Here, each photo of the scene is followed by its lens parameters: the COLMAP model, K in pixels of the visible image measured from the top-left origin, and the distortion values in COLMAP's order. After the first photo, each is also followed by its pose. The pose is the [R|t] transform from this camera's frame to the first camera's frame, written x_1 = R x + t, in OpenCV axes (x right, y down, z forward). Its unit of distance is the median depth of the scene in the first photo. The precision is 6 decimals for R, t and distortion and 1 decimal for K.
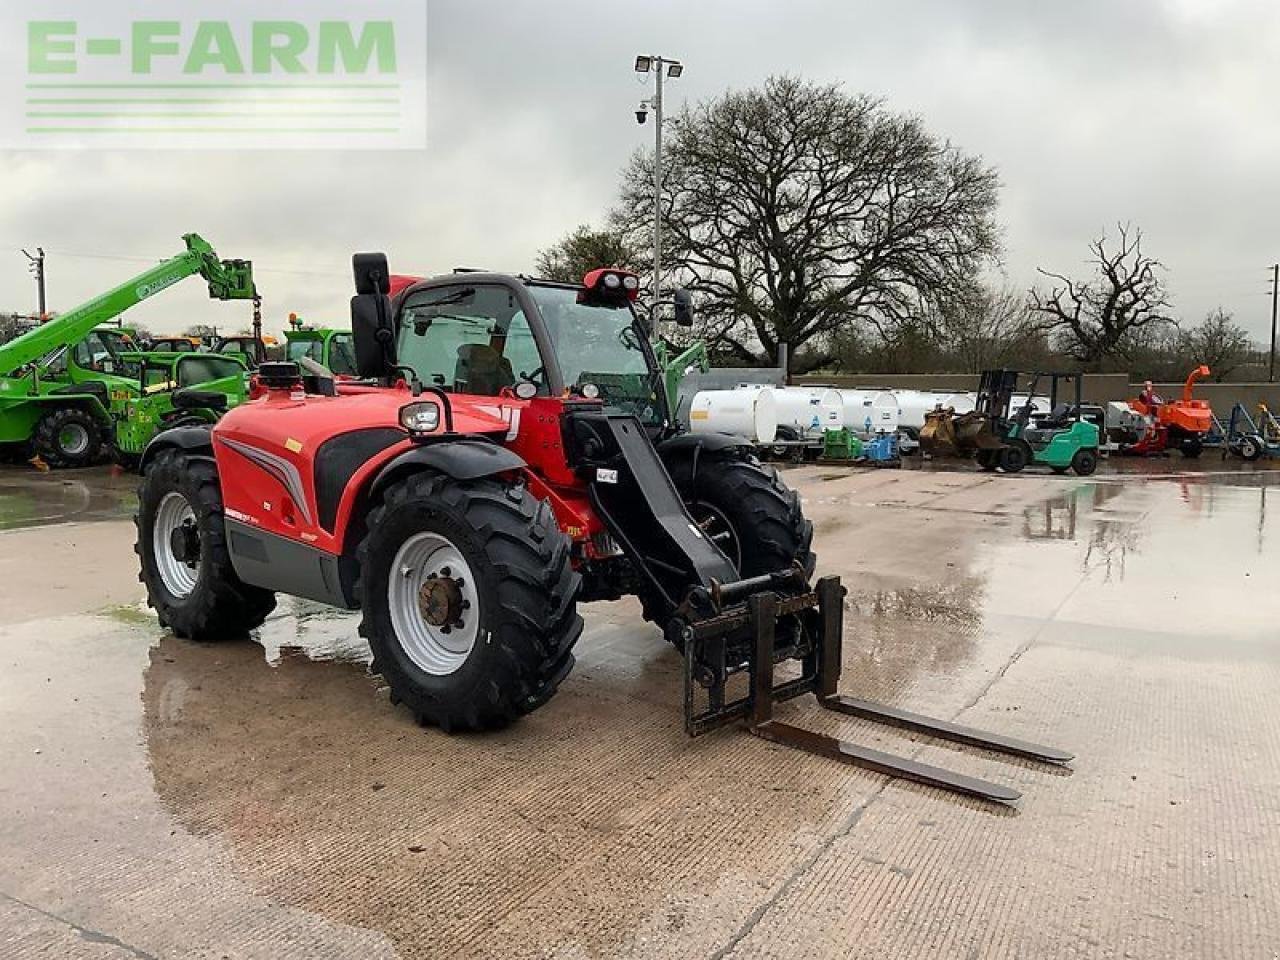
lens RADIAL K [[1045.9, 0, 640.4], [0, 1045.9, 481.5], [0, 0, 1]] dist [0.085831, -0.156337]
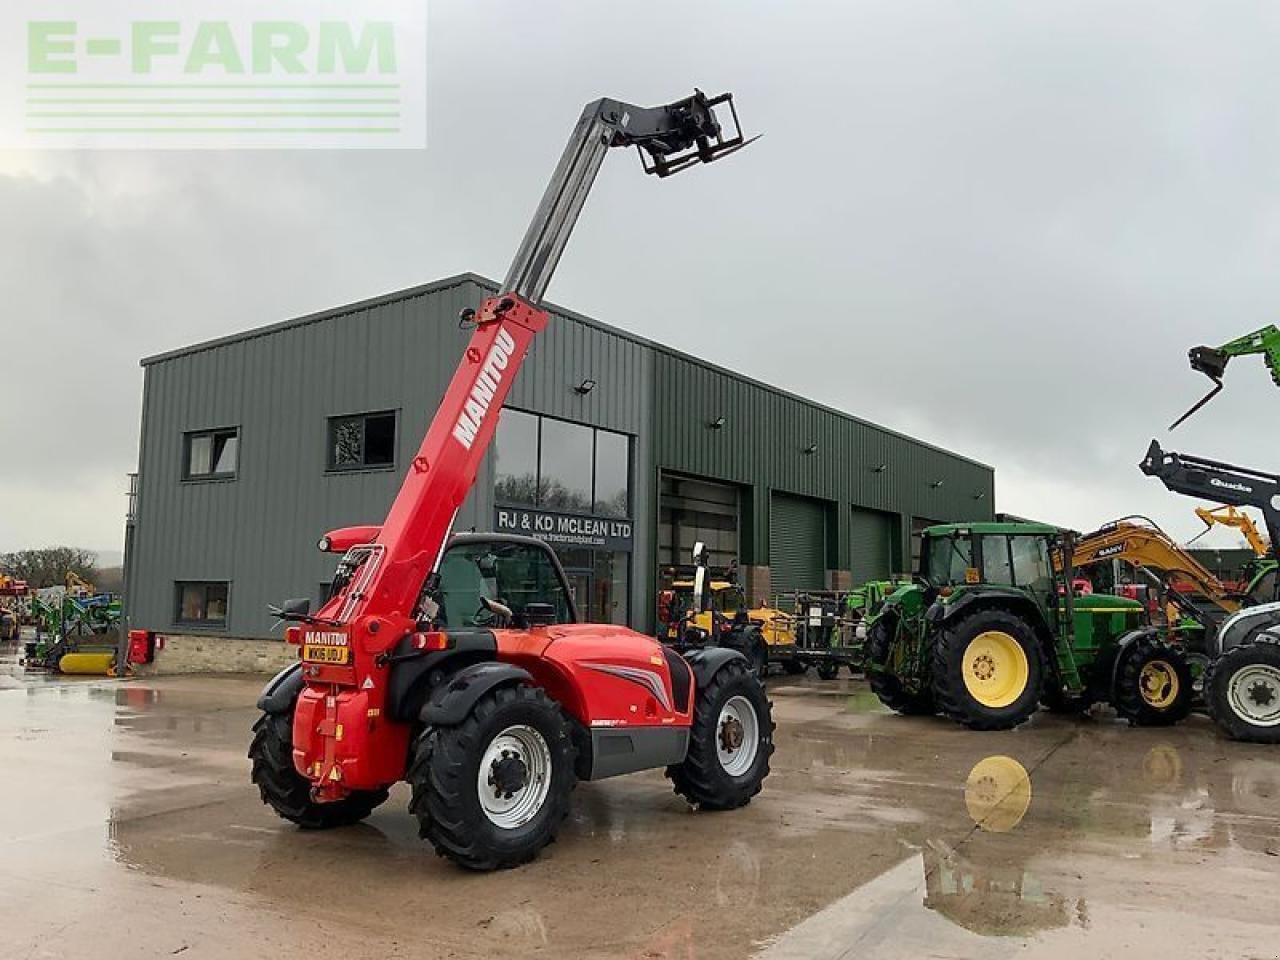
lens RADIAL K [[1045.9, 0, 647.2], [0, 1045.9, 479.9], [0, 0, 1]] dist [0.085831, -0.156337]
pose [[-0.028761, 0.098101, 0.994761, -0.486448], [0.092431, 0.991170, -0.095074, -0.039312], [-0.995304, 0.089212, -0.037575, 0.278044]]
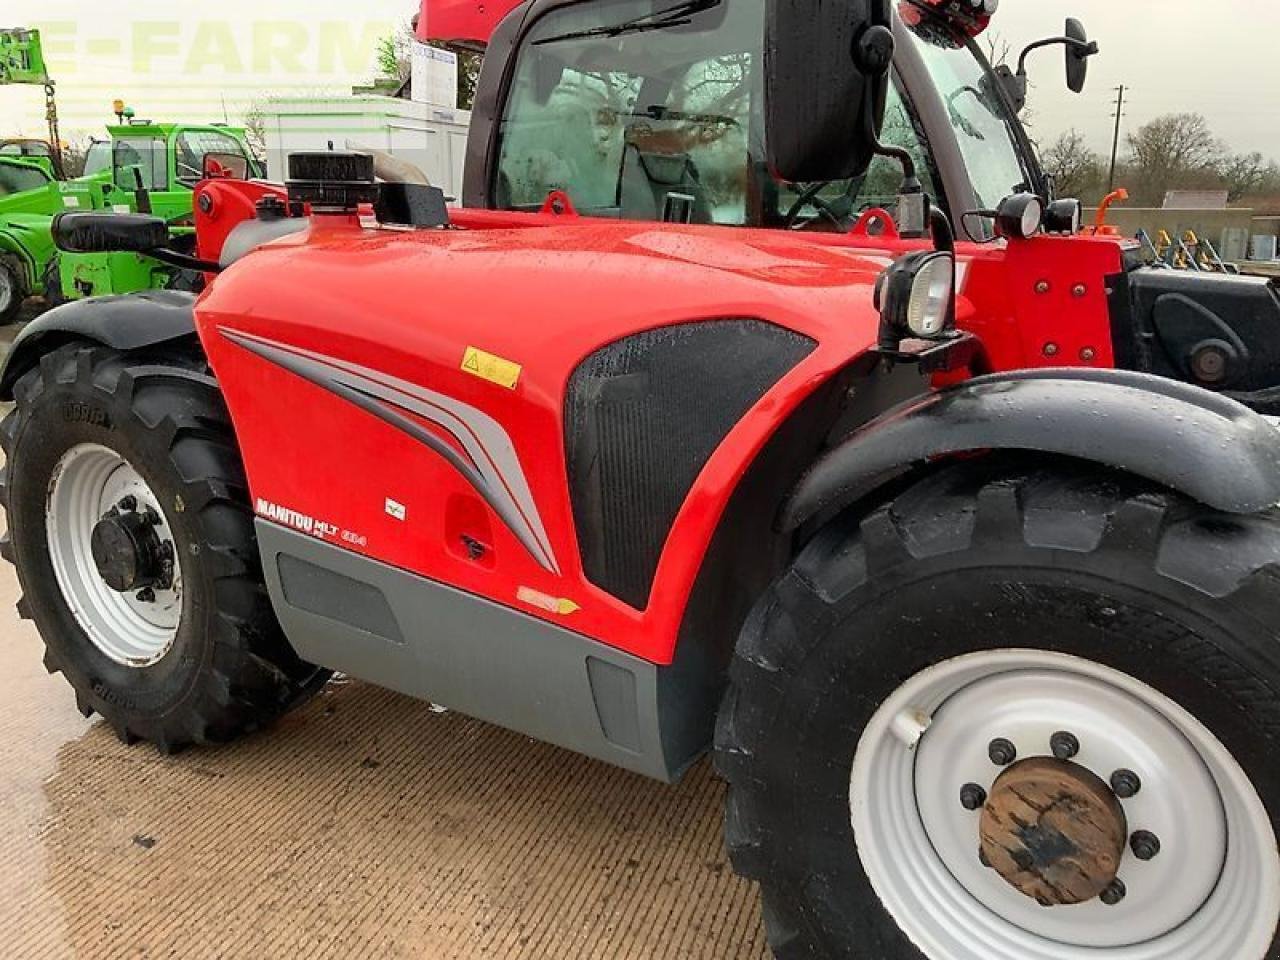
lens RADIAL K [[1051.5, 0, 633.1], [0, 1051.5, 489.8], [0, 0, 1]] dist [0.070399, -0.119831]
pose [[0.986460, -0.035961, 0.160008, -0.090534], [0.008307, 0.985367, 0.170243, -0.014621], [-0.163789, -0.166609, 0.972324, 0.162789]]
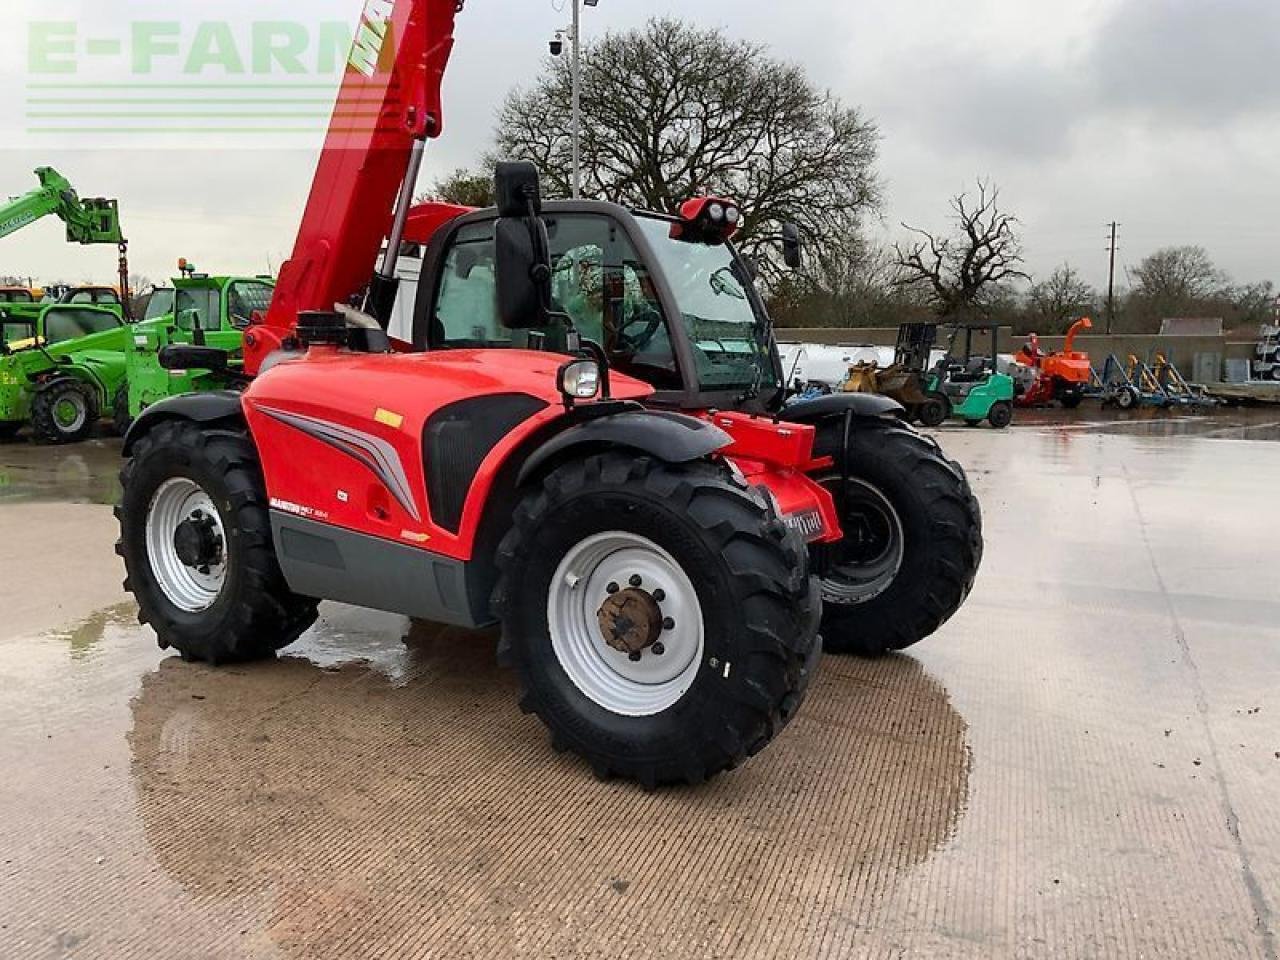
lens RADIAL K [[1051.5, 0, 637.2], [0, 1051.5, 475.8], [0, 0, 1]] dist [0.070399, -0.119831]
pose [[0.990084, -0.022005, 0.138744, -0.068234], [0.016894, 0.999138, 0.037911, -0.004777], [-0.139459, -0.035191, 0.989602, 0.056742]]
